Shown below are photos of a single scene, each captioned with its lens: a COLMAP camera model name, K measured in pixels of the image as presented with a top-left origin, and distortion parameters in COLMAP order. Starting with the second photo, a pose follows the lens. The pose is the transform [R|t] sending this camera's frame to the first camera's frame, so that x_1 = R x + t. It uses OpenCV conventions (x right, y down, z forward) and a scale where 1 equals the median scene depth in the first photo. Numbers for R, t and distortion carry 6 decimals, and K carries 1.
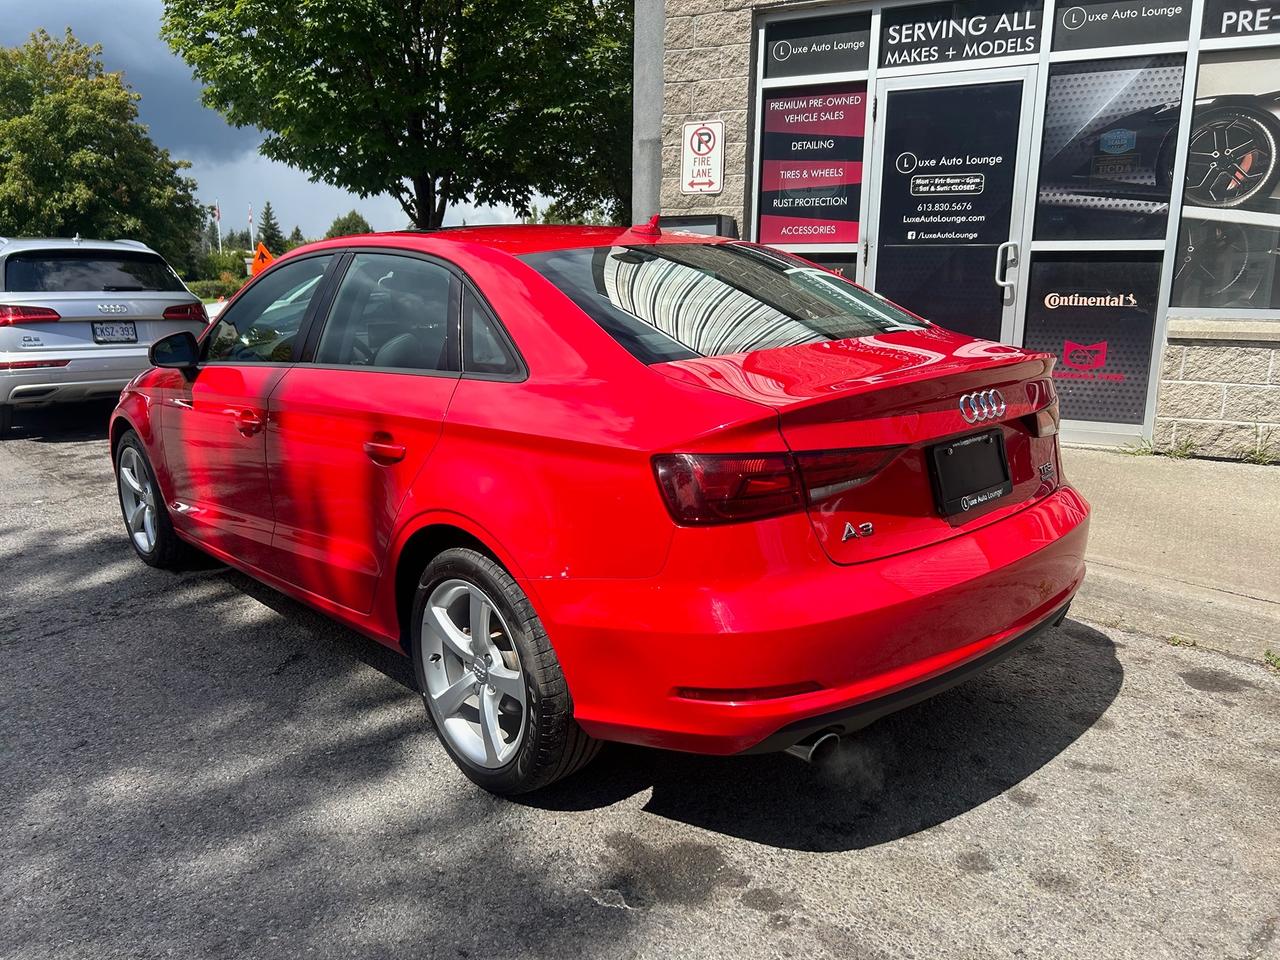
lens RADIAL K [[972.4, 0, 640.0], [0, 972.4, 471.6], [0, 0, 1]] dist [0.050961, -0.058641]
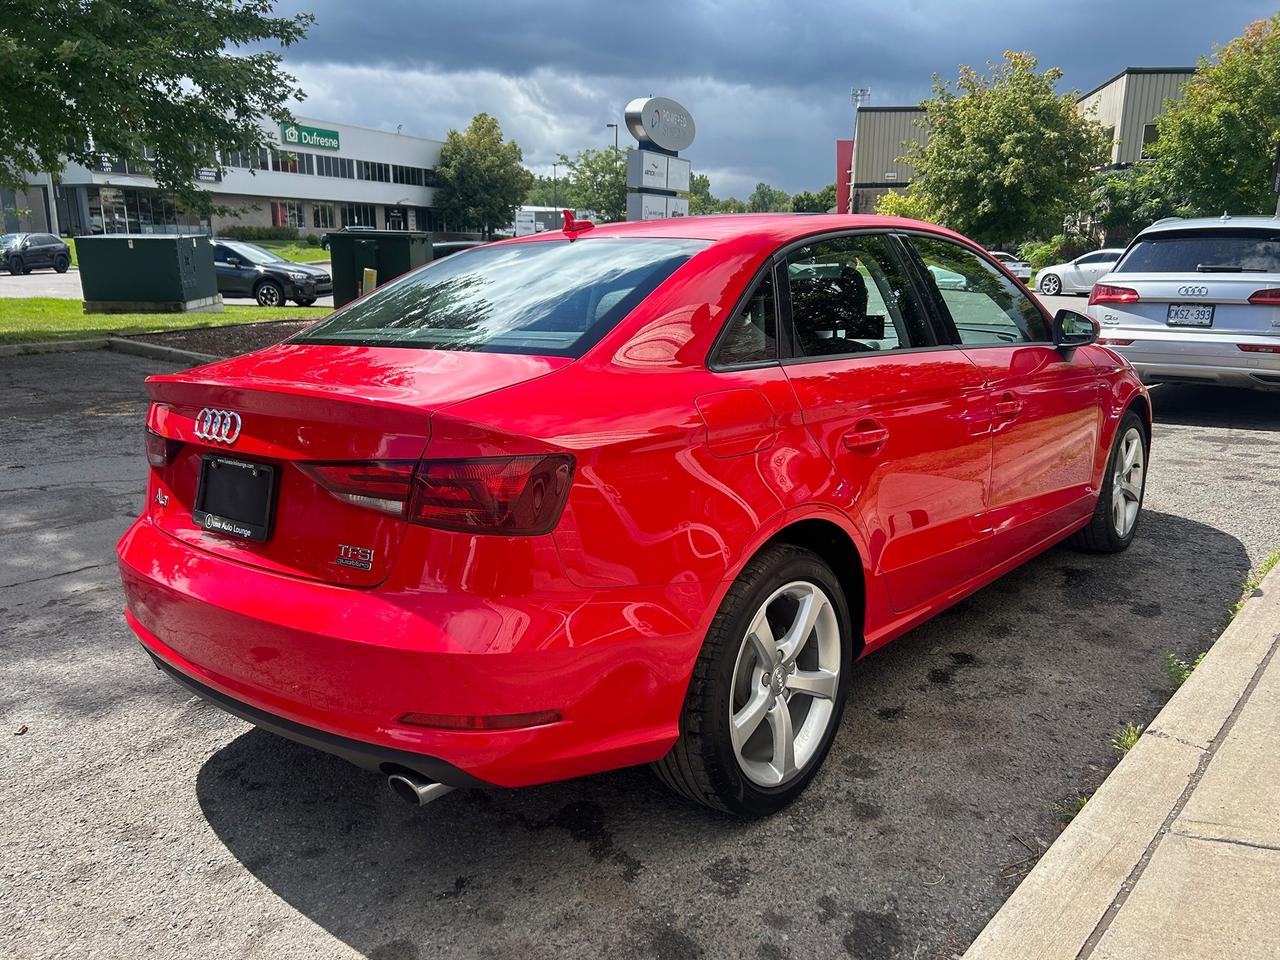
lens RADIAL K [[972.4, 0, 640.0], [0, 972.4, 471.6], [0, 0, 1]] dist [0.050961, -0.058641]
pose [[0.115345, 0.213132, -0.970191, 0.488381], [-0.185041, 0.964224, 0.189822, -0.102976], [0.975938, 0.157630, 0.150656, 0.472054]]
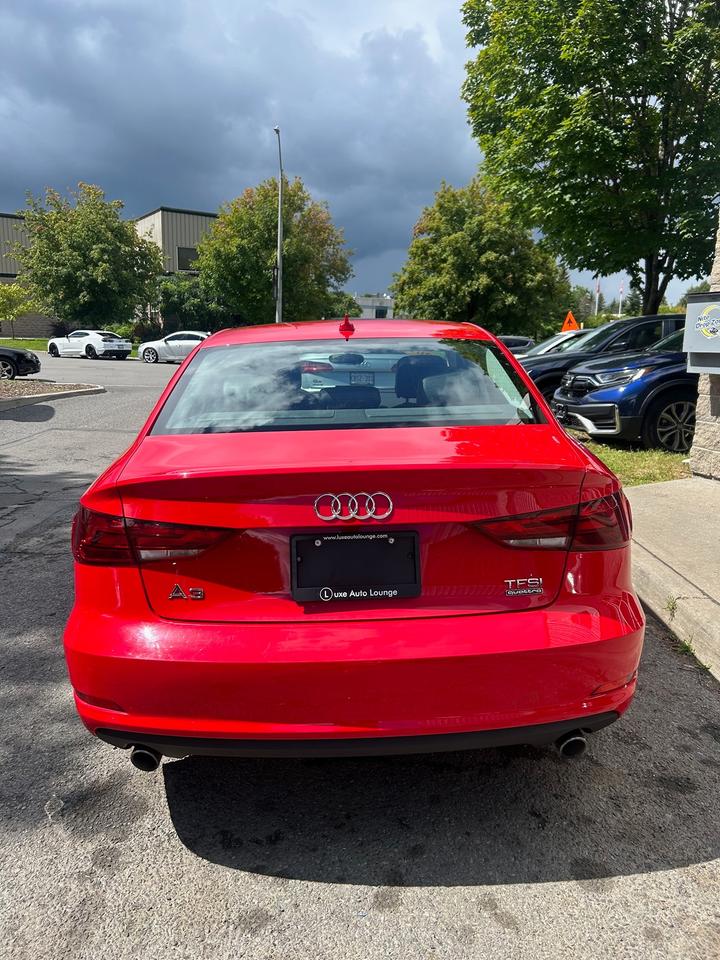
lens RADIAL K [[723.2, 0, 360.0], [0, 723.2, 480.0], [0, 0, 1]] dist [0.052038, -0.050610]
pose [[0.749877, 0.136442, -0.647355, 0.318198], [-0.134612, 0.989500, 0.052625, -0.051000], [0.647737, 0.047680, 0.760370, 0.157362]]
